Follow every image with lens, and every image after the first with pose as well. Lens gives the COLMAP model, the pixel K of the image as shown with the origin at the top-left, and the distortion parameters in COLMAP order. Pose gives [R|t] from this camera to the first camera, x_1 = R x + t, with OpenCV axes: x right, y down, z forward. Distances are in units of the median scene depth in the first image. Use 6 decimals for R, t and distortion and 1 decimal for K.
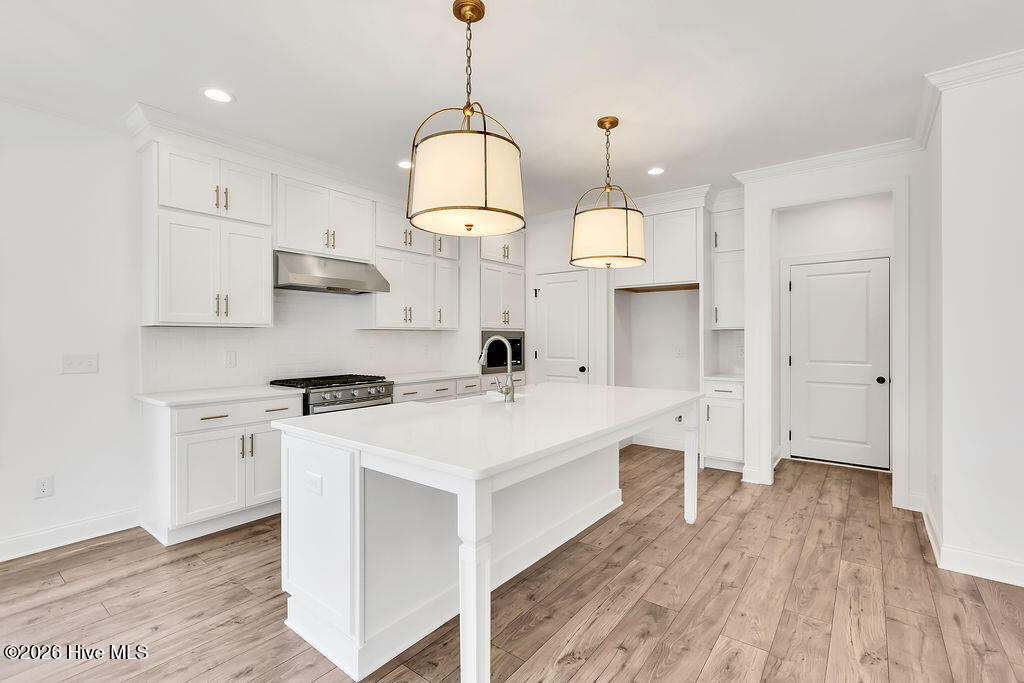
lens RADIAL K [[460.4, 0, 509.1], [0, 460.4, 340.5], [0, 0, 1]] dist [-0.001916, 0.002142]
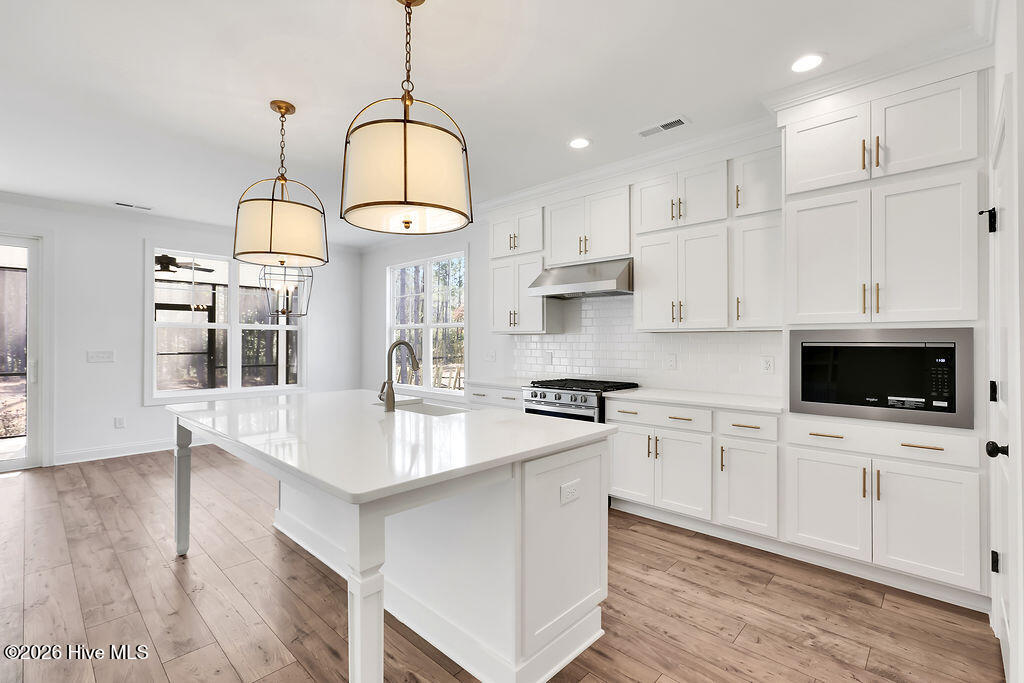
lens RADIAL K [[460.4, 0, 516.8], [0, 460.4, 334.2], [0, 0, 1]] dist [-0.001916, 0.002142]
pose [[-0.086633, -0.015939, -0.996113, 0.681325], [-0.009829, 0.999837, -0.015143, -0.007046], [0.996192, 0.008479, -0.086776, 1.001637]]
